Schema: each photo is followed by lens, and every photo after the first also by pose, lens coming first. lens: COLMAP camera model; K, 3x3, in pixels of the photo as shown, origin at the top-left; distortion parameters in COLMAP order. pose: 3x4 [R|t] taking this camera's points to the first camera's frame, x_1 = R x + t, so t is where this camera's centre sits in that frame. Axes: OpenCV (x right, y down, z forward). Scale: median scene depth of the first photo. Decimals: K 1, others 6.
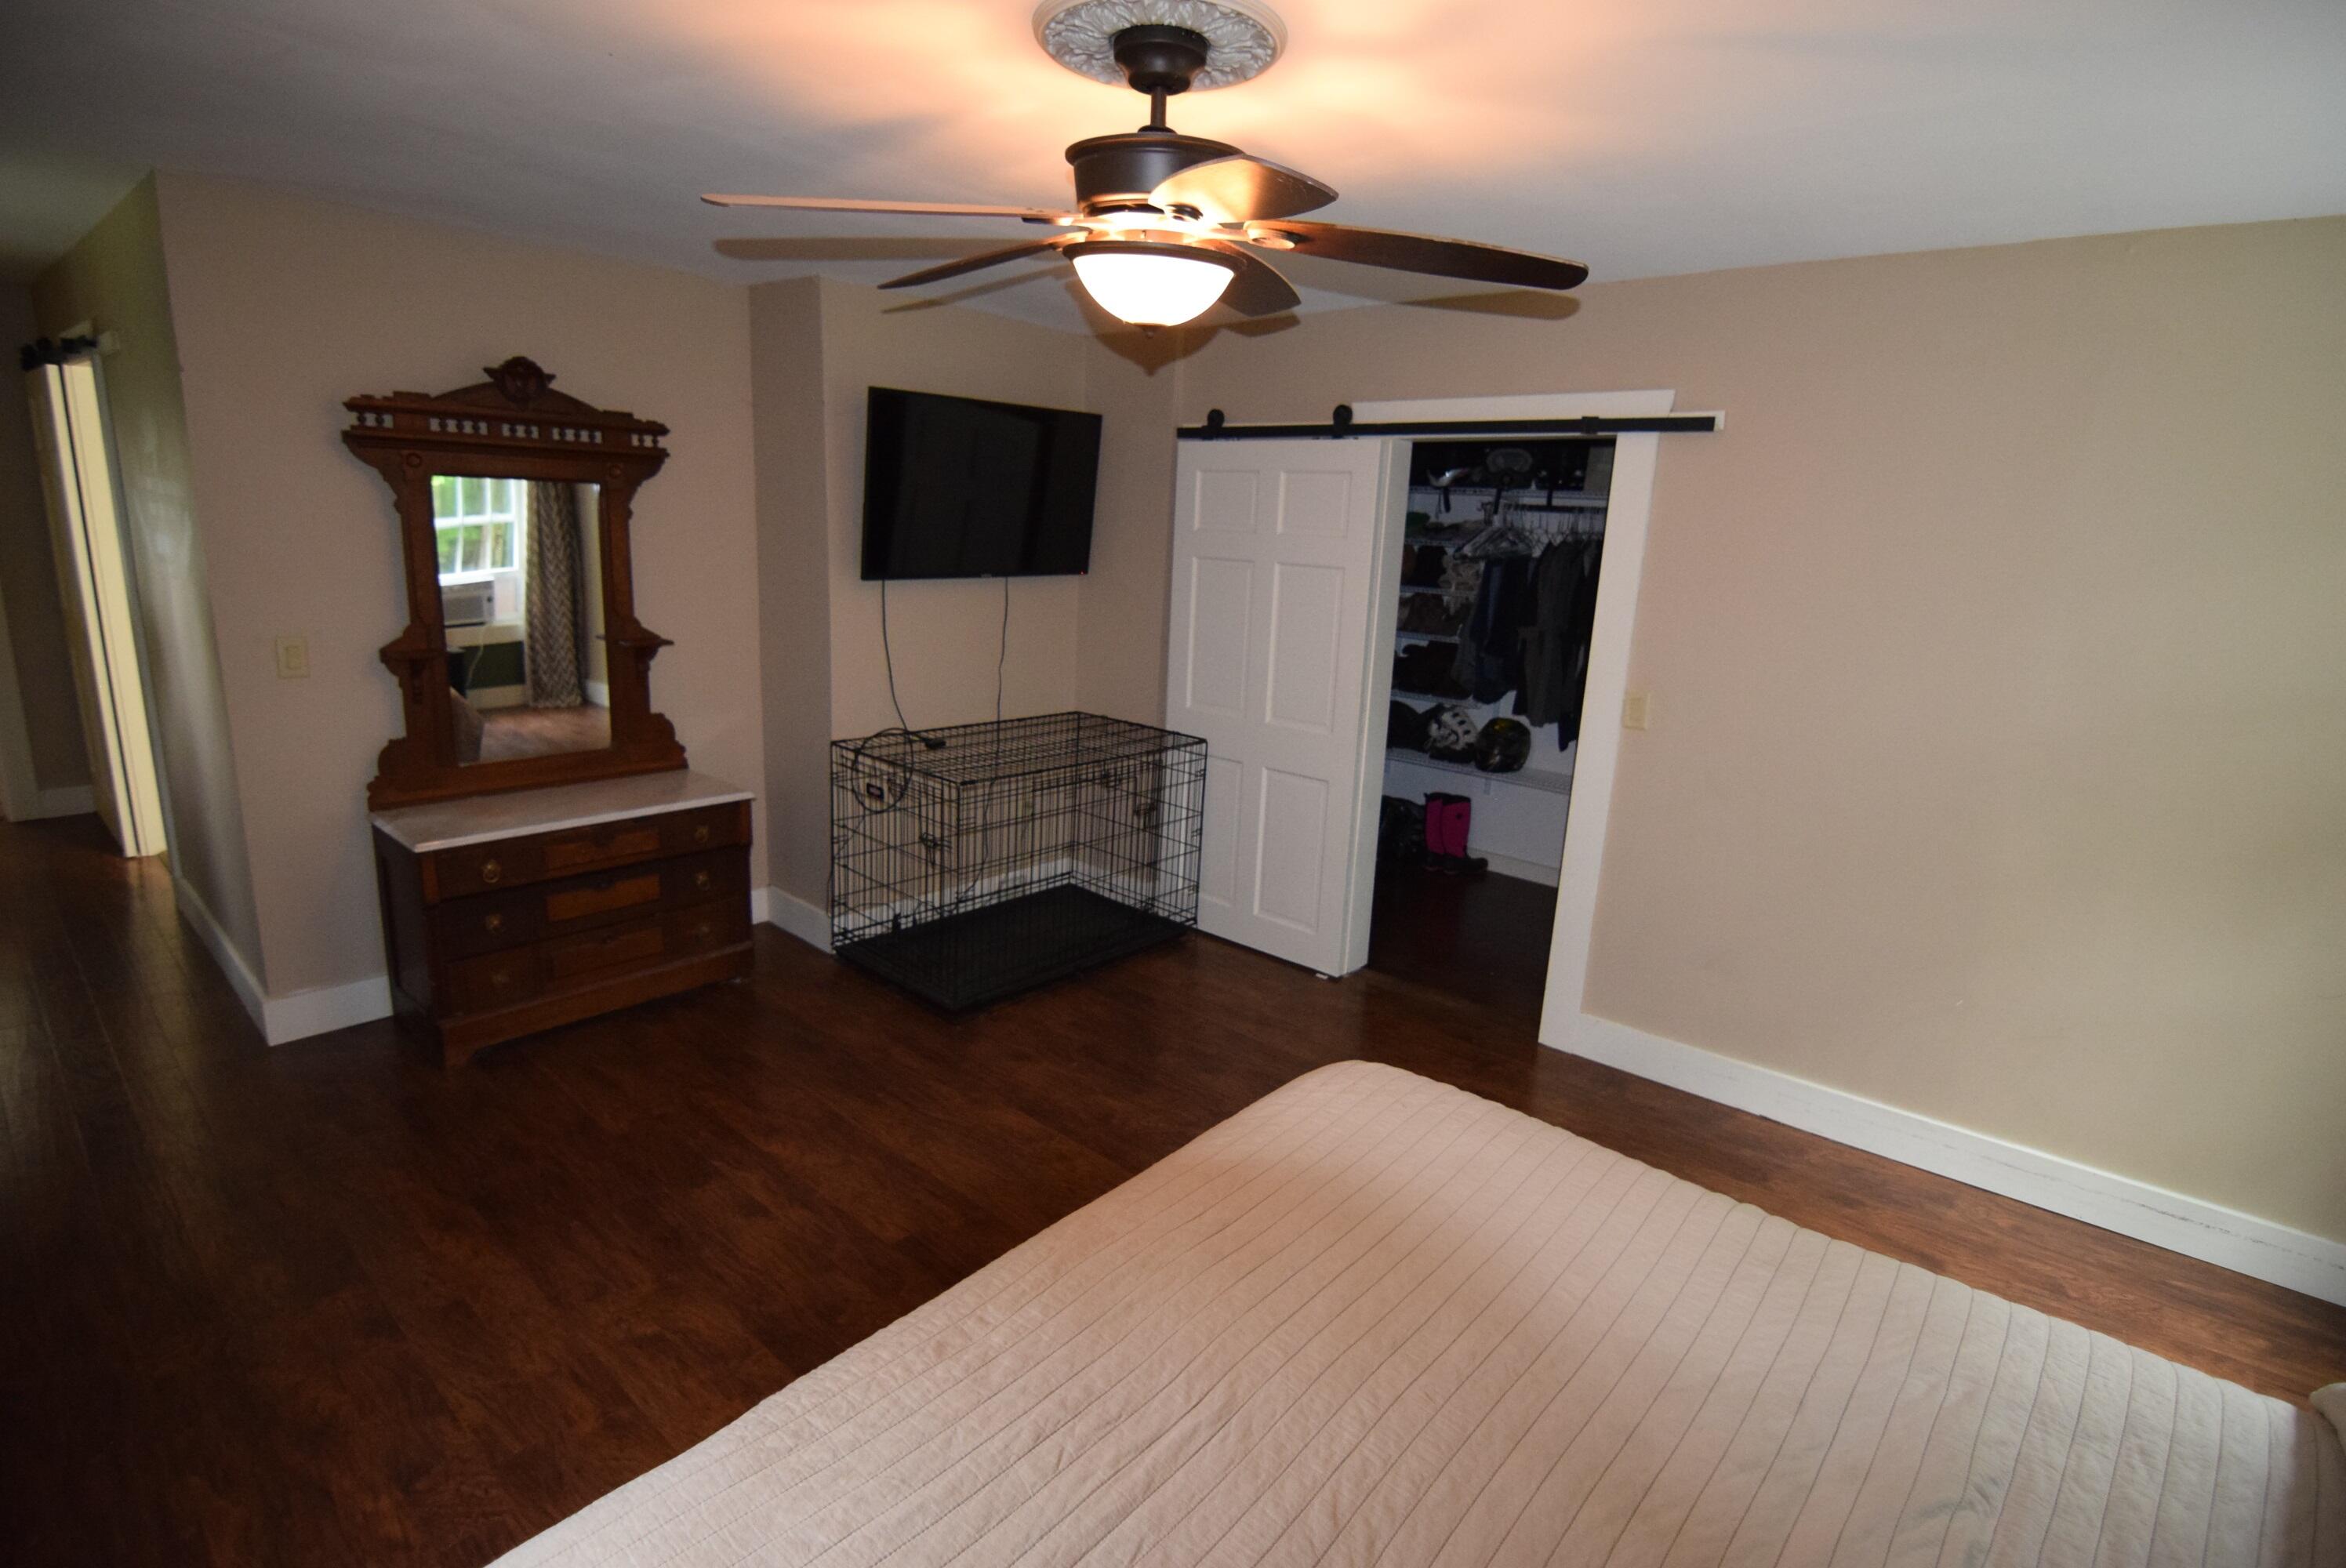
lens RADIAL K [[1131.4, 0, 1173.0], [0, 1131.4, 784.0], [0, 0, 1]] dist [-0.002290, -0.000163]
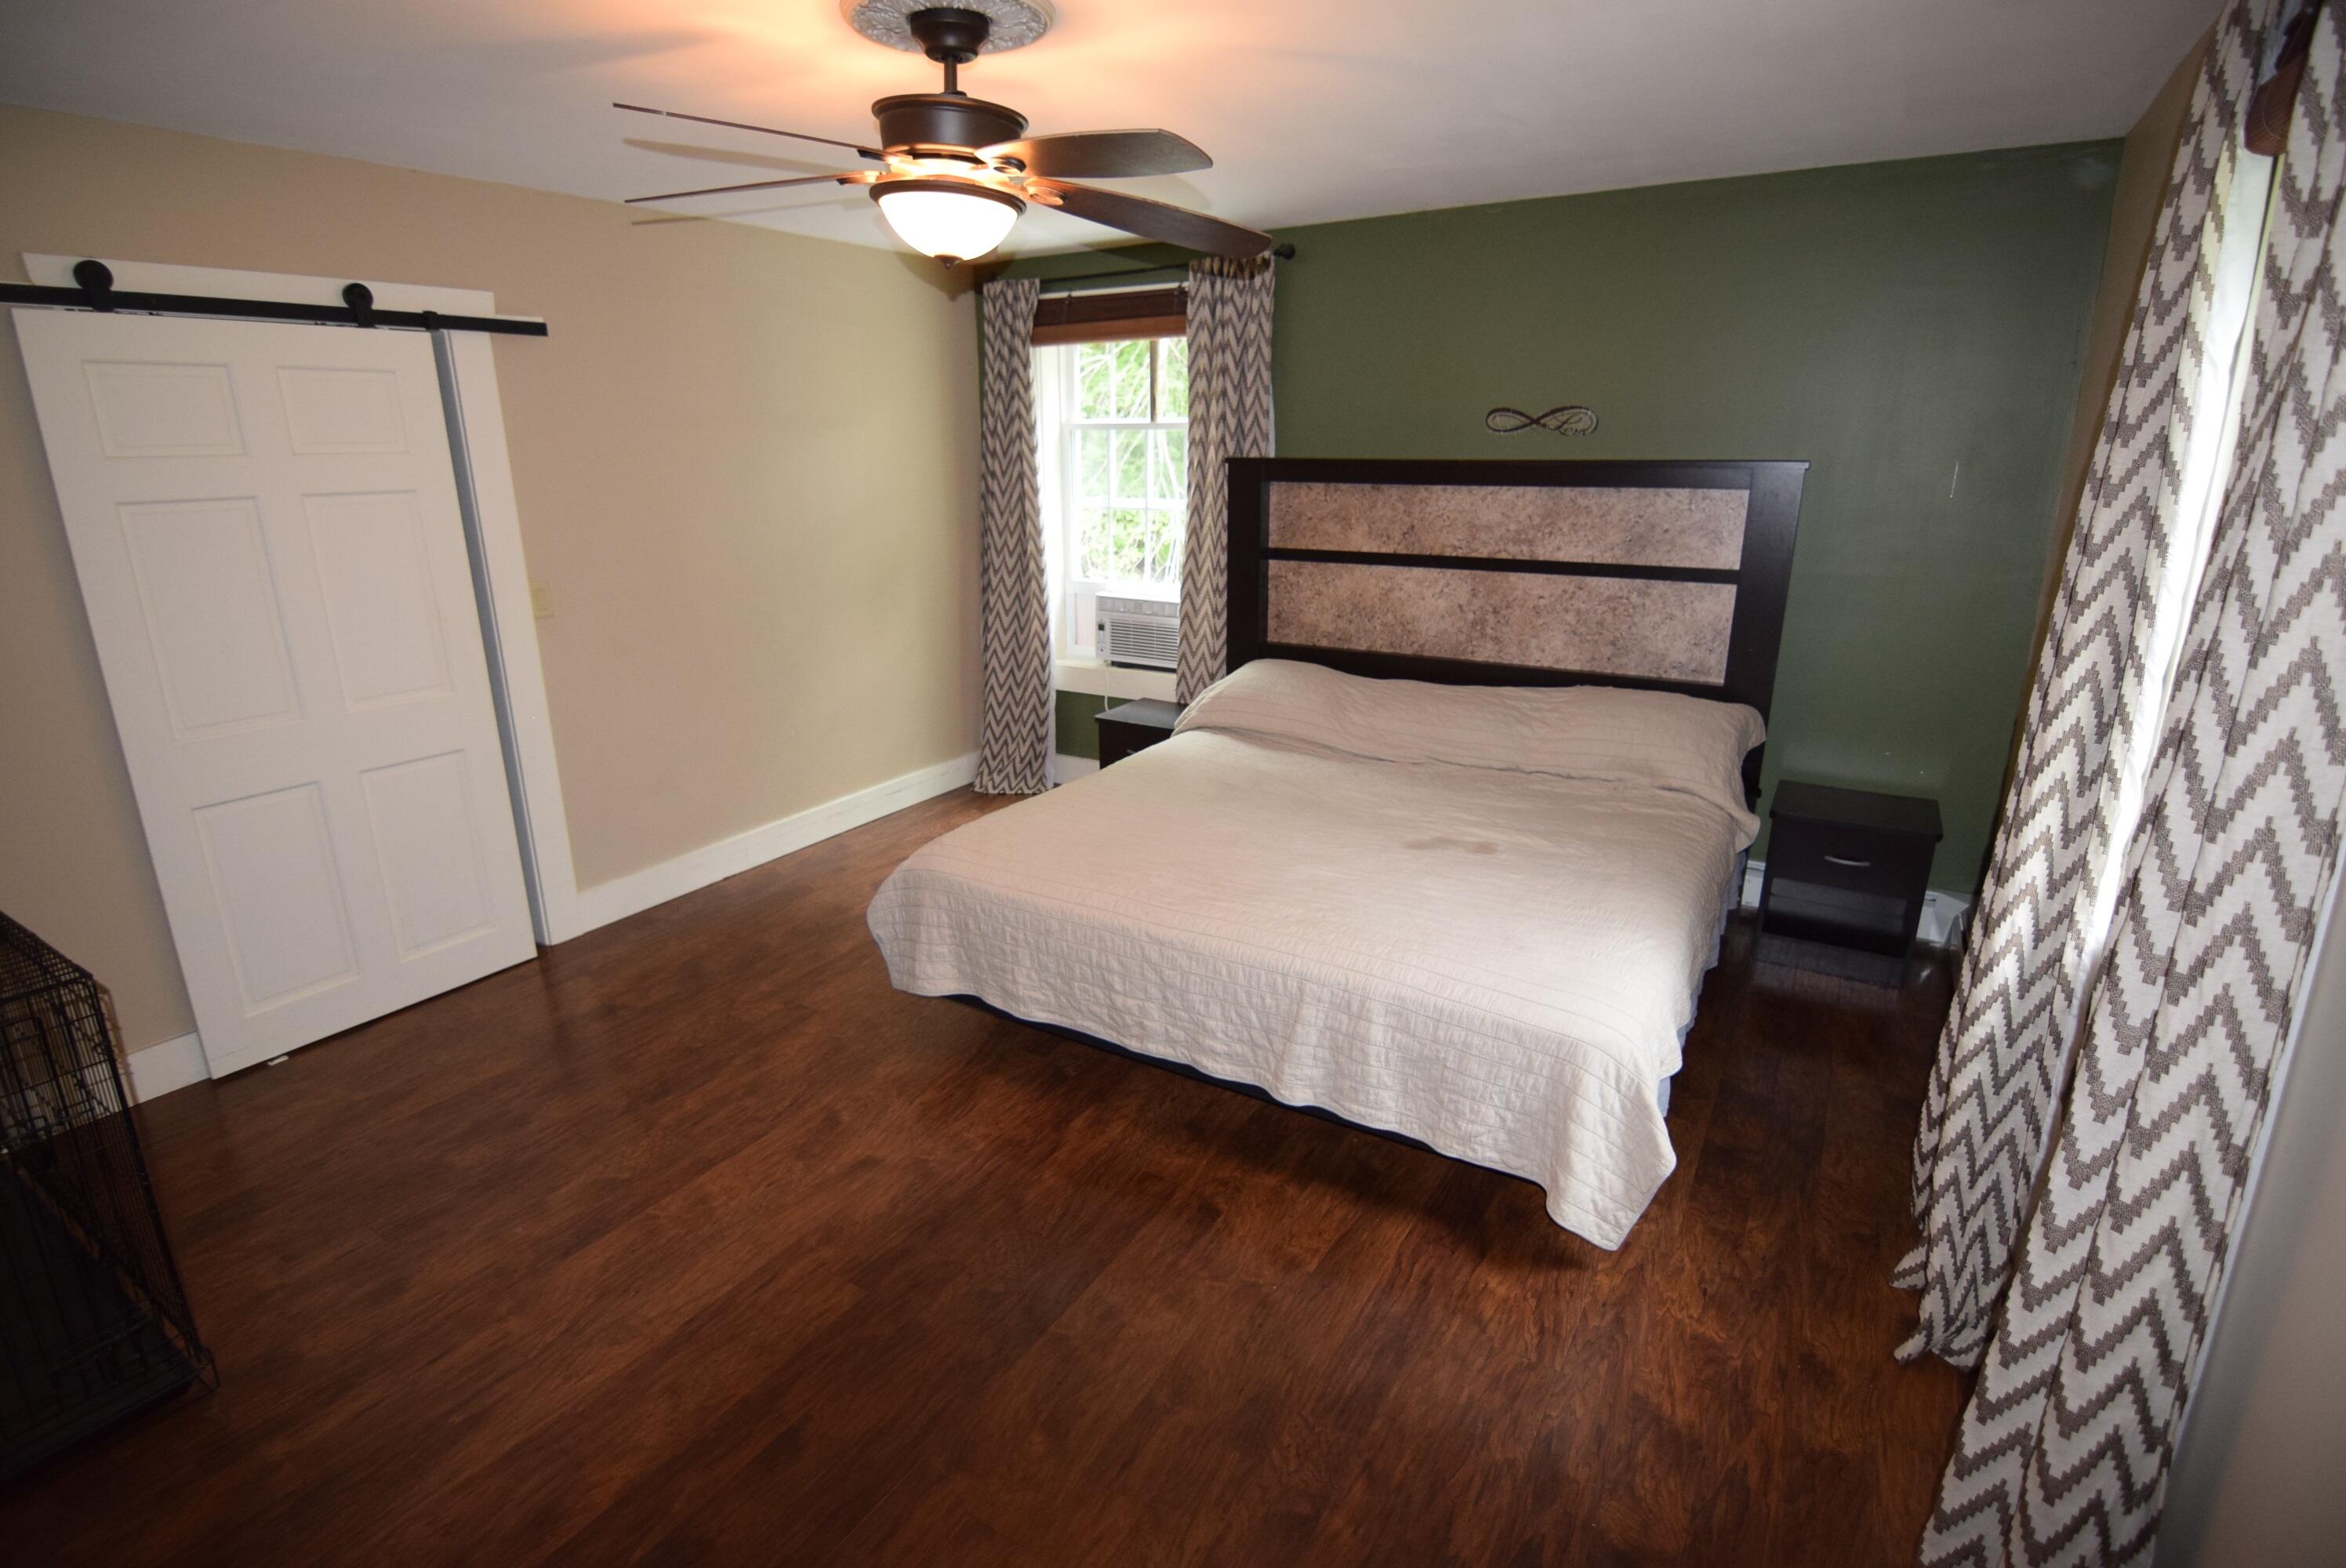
lens RADIAL K [[1143.2, 0, 1176.6], [0, 1143.2, 745.1], [0, 0, 1]] dist [-0.000862, -0.000417]
pose [[-0.155140, -0.299524, 0.941391, -0.795834], [0.232372, 0.915127, 0.329462, -0.167808], [-0.960174, 0.269865, -0.072372, 0.587985]]
